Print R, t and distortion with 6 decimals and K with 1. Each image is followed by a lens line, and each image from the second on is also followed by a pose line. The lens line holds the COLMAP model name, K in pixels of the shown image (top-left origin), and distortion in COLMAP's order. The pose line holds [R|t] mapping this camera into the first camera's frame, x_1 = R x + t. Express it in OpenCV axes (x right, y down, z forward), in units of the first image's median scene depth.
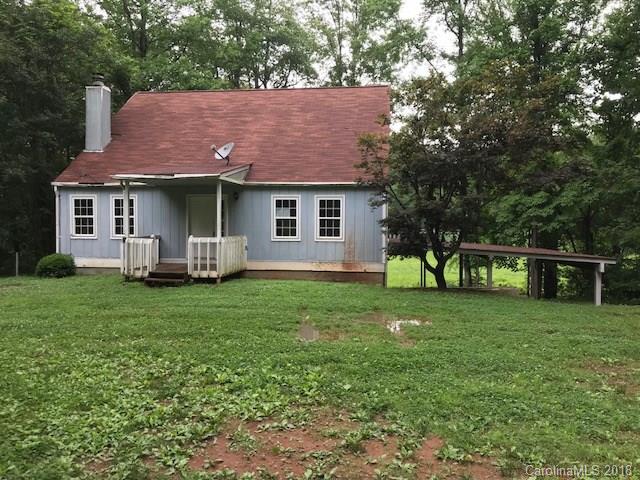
lens RADIAL K [[524.0, 0, 320.0], [0, 524.0, 238.7], [0, 0, 1]] dist [0.041908, -0.050699]
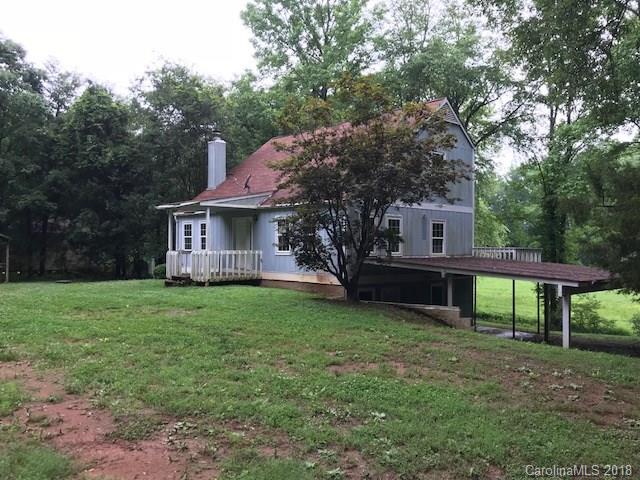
lens RADIAL K [[524.0, 0, 320.0], [0, 524.0, 240.7], [0, 0, 1]] dist [0.041908, -0.050699]
pose [[0.780034, -0.010606, -0.625647, 0.690177], [-0.018129, 0.999054, -0.039538, 0.016396], [0.625474, 0.042183, 0.779104, 0.144055]]
